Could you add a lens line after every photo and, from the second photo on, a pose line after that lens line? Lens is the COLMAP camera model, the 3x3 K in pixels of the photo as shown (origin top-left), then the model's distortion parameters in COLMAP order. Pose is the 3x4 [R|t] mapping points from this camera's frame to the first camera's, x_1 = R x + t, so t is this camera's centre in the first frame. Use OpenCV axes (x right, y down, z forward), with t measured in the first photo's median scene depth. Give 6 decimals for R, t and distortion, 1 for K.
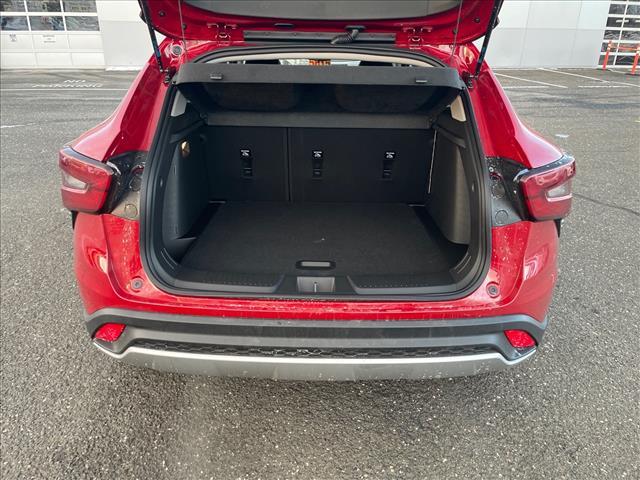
lens RADIAL K [[497.2, 0, 317.4], [0, 497.2, 238.6], [0, 0, 1]] dist [0.098489, -0.136841]
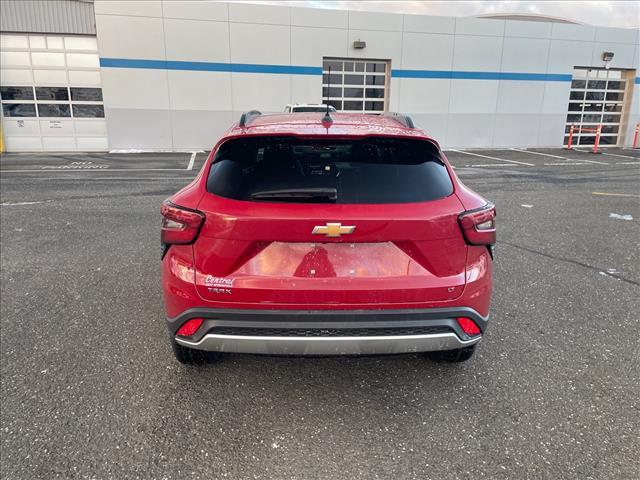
lens RADIAL K [[480.1, 0, 329.2], [0, 480.1, 242.6], [0, 0, 1]] dist [0.091983, -0.128555]
pose [[0.999018, -0.014796, 0.041755, -0.059707], [0.020331, 0.990577, -0.135441, 0.128000], [-0.039357, 0.136157, 0.989905, -0.392841]]
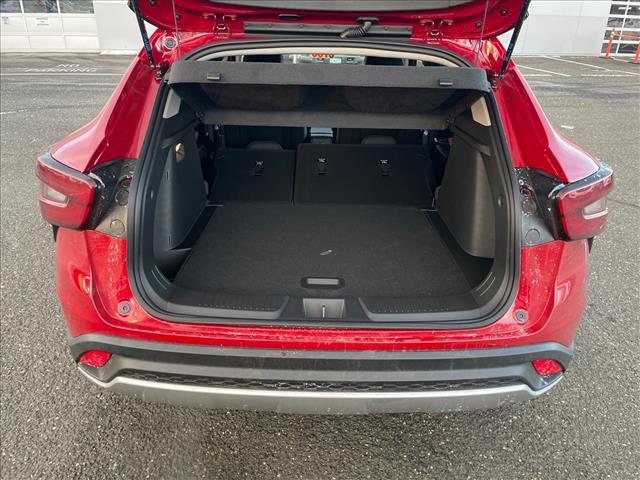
lens RADIAL K [[501.5, 0, 320.0], [0, 501.5, 240.0], [0, 0, 1]] dist [0.095143, -0.133633]
pose [[0.999950, 0.005550, 0.008288, -0.016091], [-0.005758, 0.999666, 0.025203, -0.046642], [-0.008145, -0.025249, 0.999648, 0.080947]]
